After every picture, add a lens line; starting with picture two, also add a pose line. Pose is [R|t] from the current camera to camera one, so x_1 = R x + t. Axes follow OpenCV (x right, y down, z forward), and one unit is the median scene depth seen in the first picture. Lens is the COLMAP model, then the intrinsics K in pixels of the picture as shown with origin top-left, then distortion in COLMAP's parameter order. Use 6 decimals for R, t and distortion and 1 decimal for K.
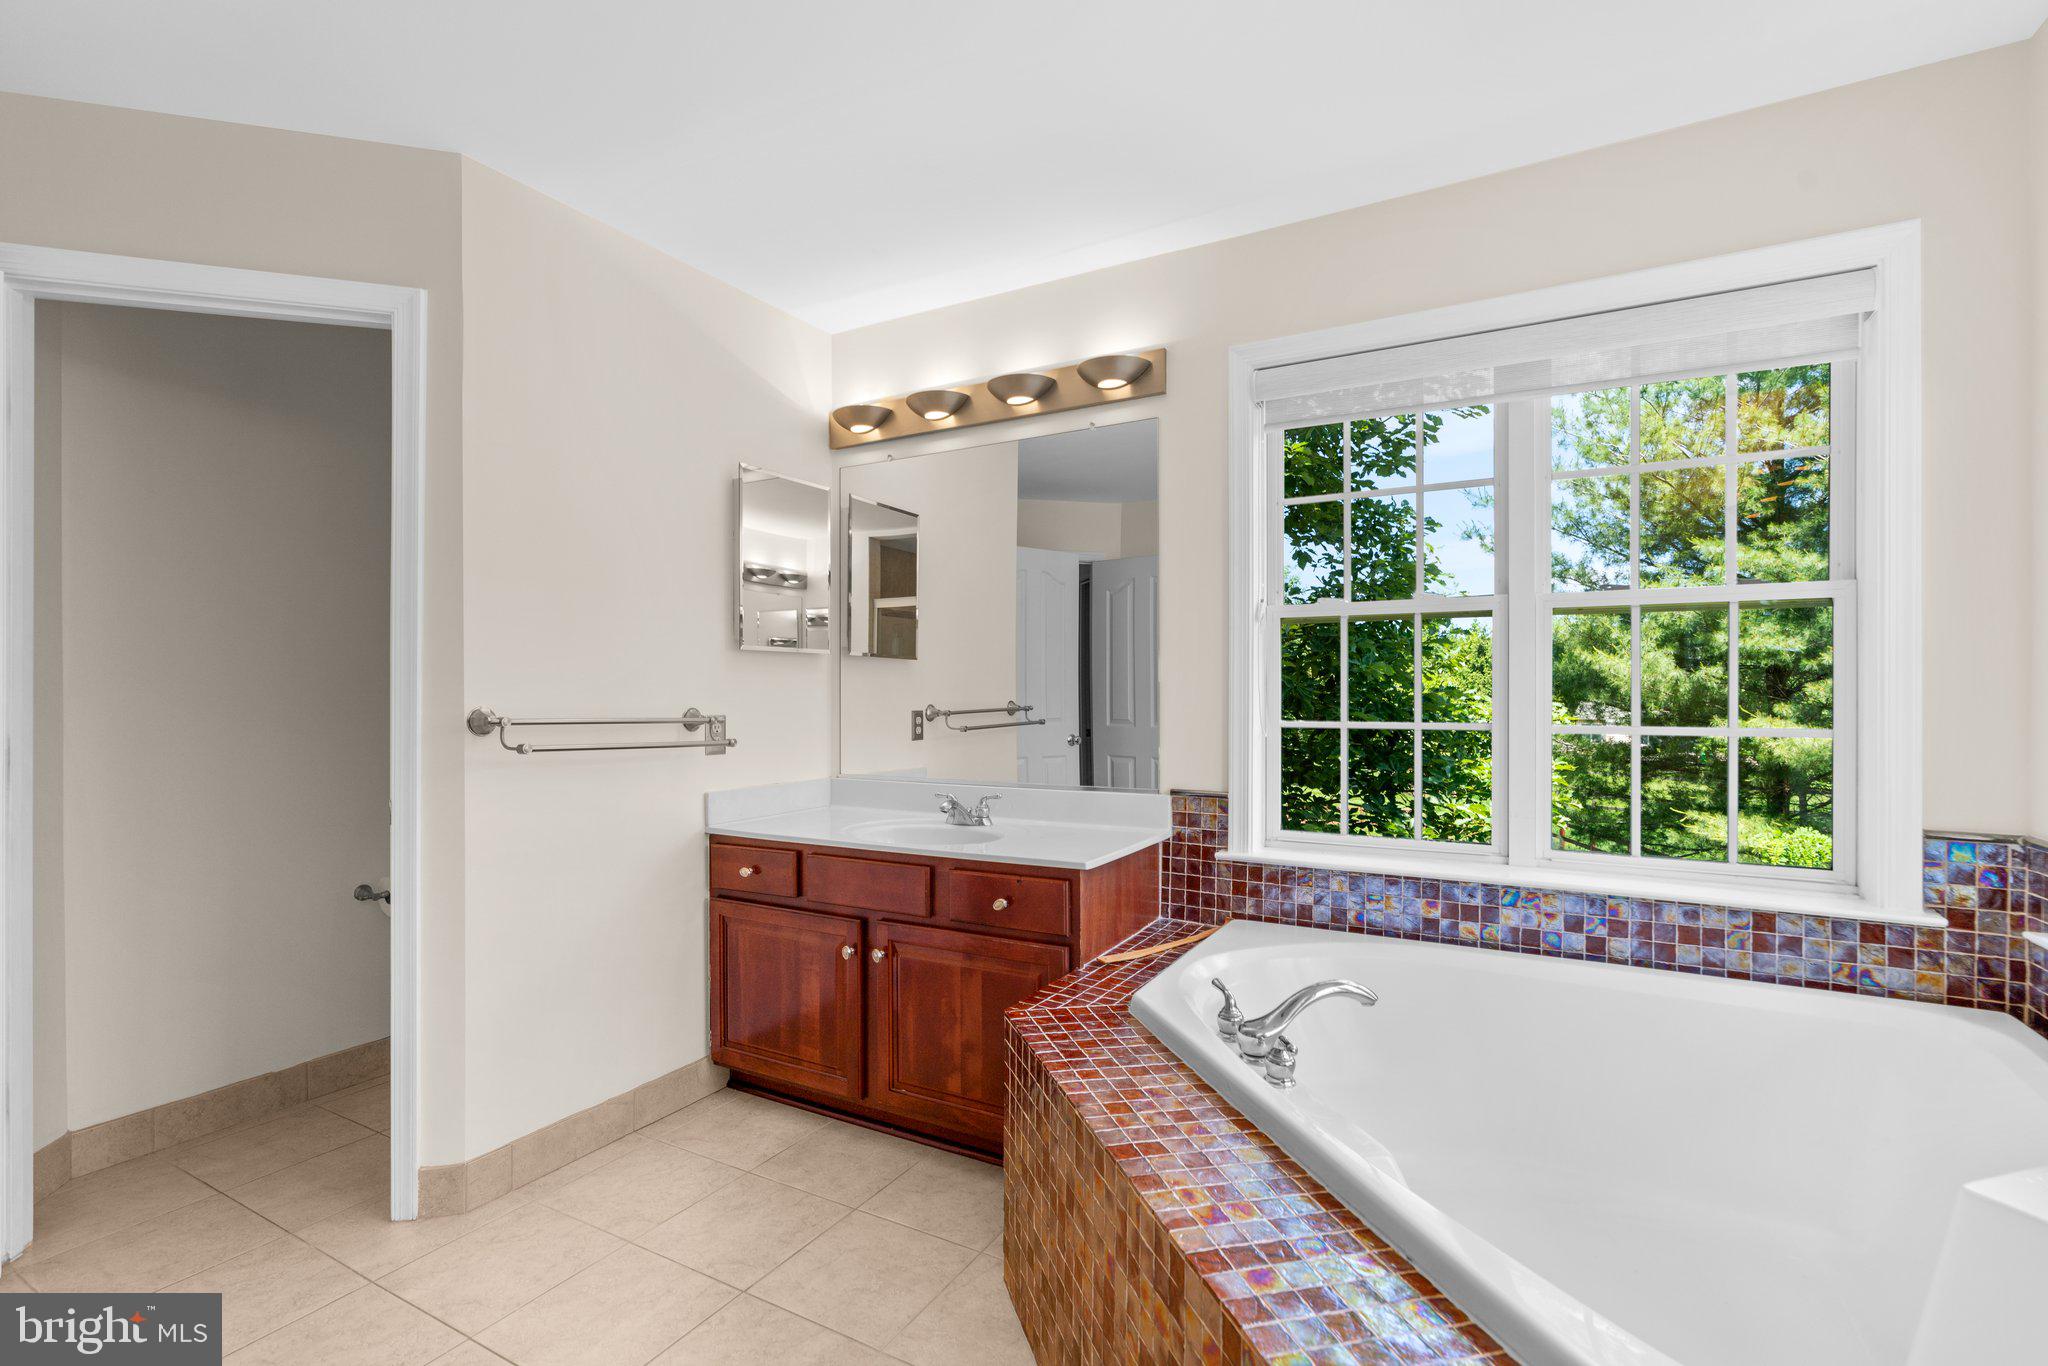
lens RADIAL K [[958.1, 0, 1024.0], [0, 958.1, 683.0], [0, 0, 1]] dist [0.009877, 0.000220]
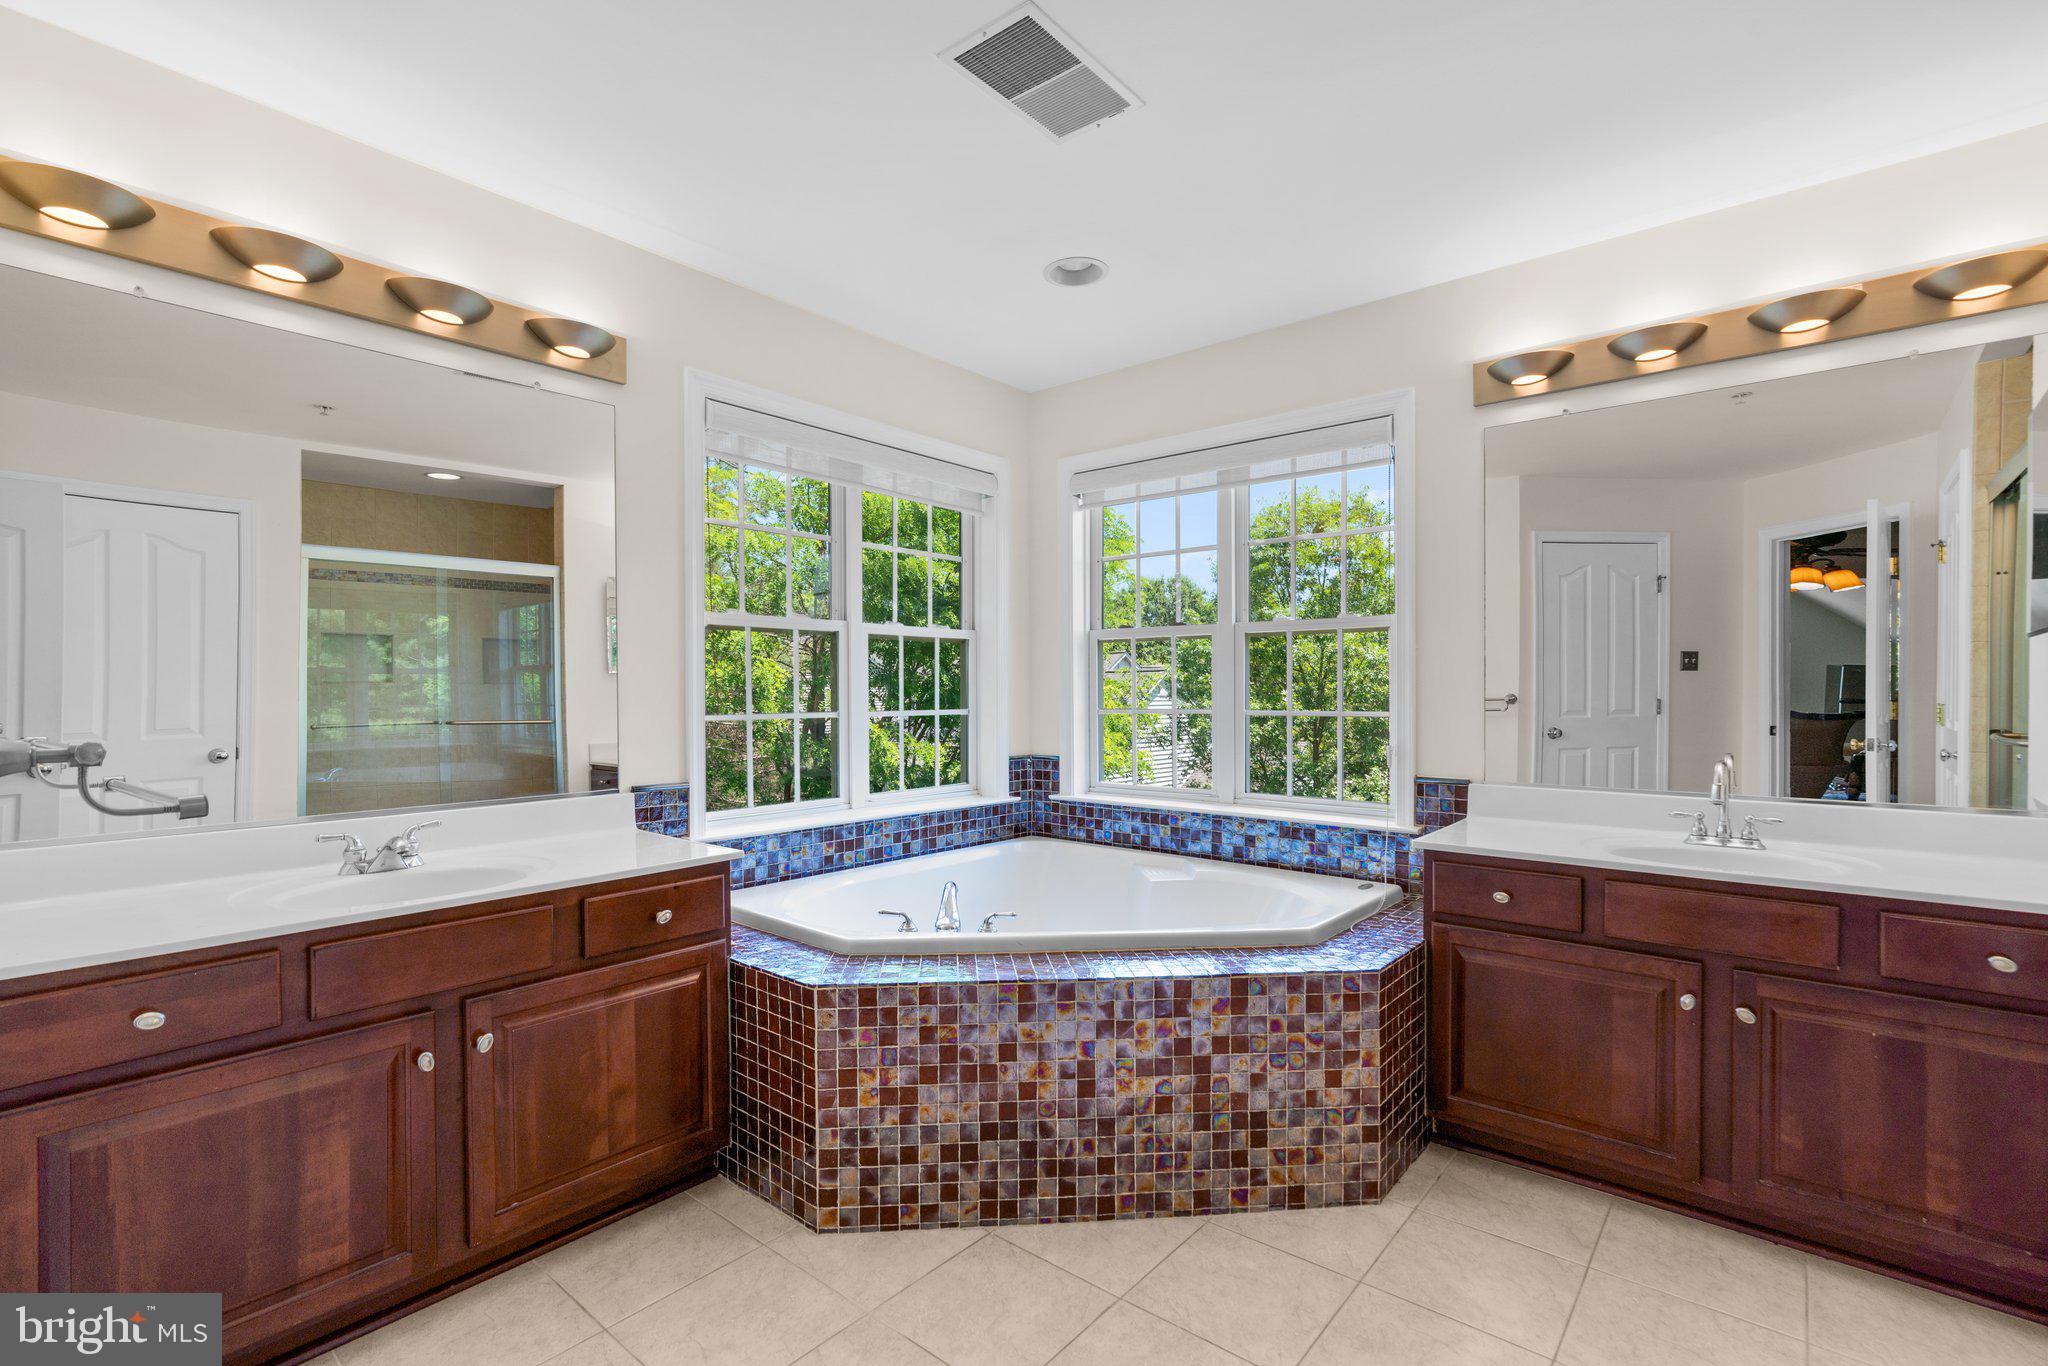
lens RADIAL K [[933.1, 0, 1035.4], [0, 933.1, 703.4], [0, 0, 1]] dist [-0.000110, 0.000179]
pose [[0.183465, -0.014428, 0.982920, -0.797513], [-0.009391, 0.999821, 0.016429, 0.004913], [-0.982981, -0.012245, 0.183296, 0.460090]]
